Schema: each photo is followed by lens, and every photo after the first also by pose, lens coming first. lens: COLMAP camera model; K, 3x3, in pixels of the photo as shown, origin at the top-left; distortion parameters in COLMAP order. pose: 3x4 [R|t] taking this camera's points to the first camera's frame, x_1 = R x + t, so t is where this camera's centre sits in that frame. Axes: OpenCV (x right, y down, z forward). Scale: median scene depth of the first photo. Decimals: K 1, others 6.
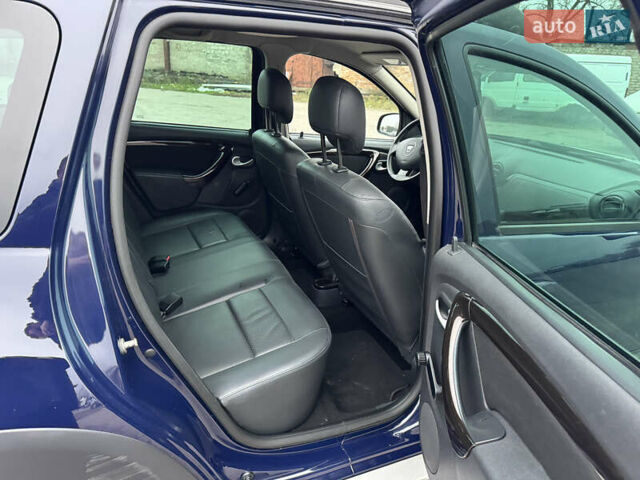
lens RADIAL K [[459.6, 0, 319.8], [0, 459.6, 247.9], [0, 0, 1]] dist [0.024121, -0.003750]
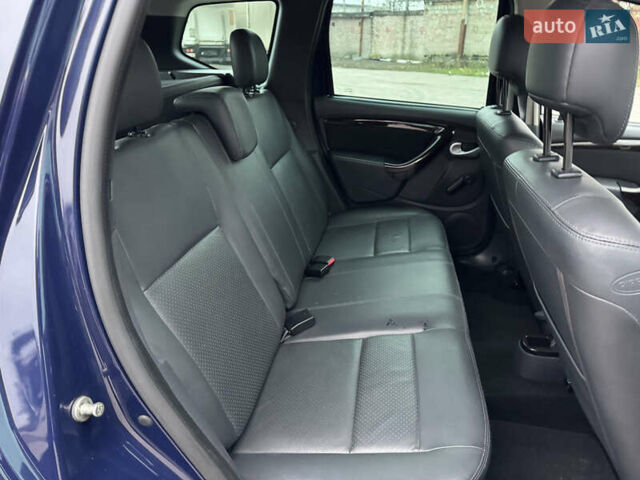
lens RADIAL K [[459.6, 0, 319.8], [0, 459.6, 247.9], [0, 0, 1]] dist [0.024121, -0.003750]
pose [[0.833618, 0.182692, -0.521252, 0.059447], [-0.169649, 0.982787, 0.073140, -0.045288], [0.525642, 0.027460, 0.850263, 0.239650]]
